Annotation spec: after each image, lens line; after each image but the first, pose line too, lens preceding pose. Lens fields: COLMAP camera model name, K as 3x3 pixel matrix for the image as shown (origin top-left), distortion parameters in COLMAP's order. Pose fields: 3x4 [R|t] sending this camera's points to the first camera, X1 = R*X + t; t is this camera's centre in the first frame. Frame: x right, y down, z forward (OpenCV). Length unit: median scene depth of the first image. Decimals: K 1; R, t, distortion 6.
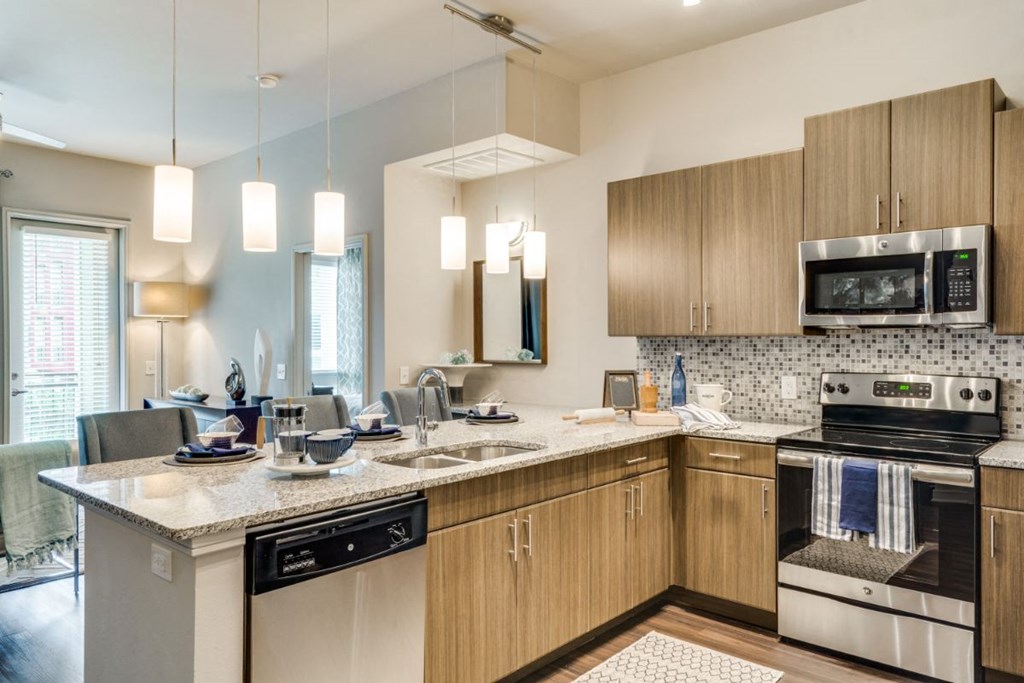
lens RADIAL K [[693.5, 0, 509.3], [0, 693.5, 336.1], [0, 0, 1]] dist [0.006199, 0.001299]
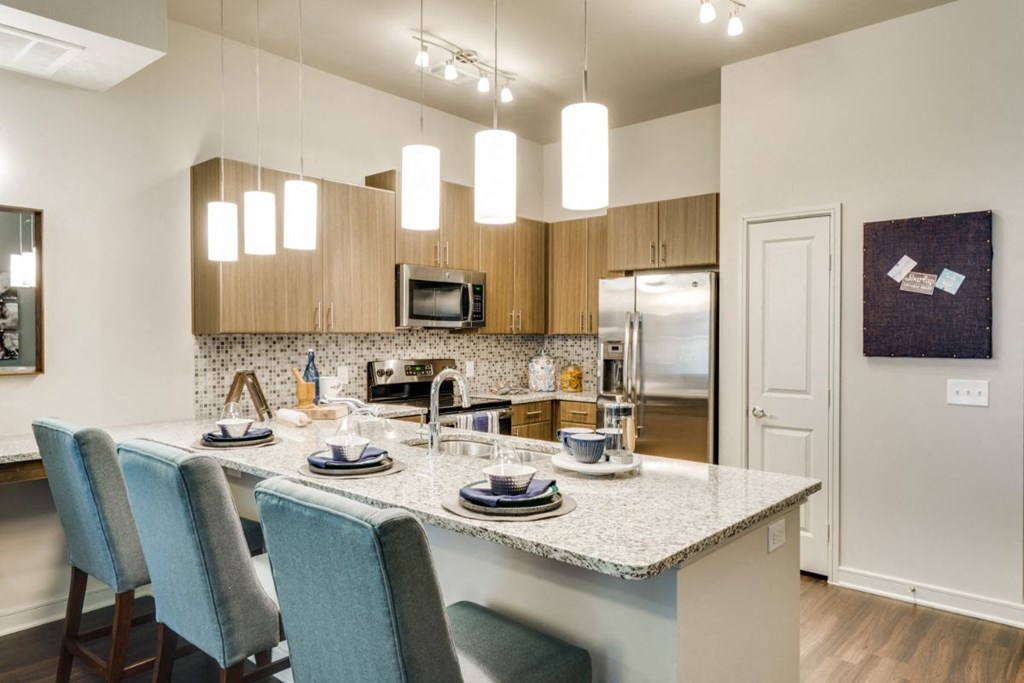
lens RADIAL K [[693.5, 0, 510.2], [0, 693.5, 342.8], [0, 0, 1]] dist [0.006199, 0.001299]
pose [[-0.004179, -0.008071, 0.999959, -0.782300], [-0.001935, 0.999966, 0.008063, 0.005175], [-0.999989, -0.001902, -0.004195, 0.671473]]
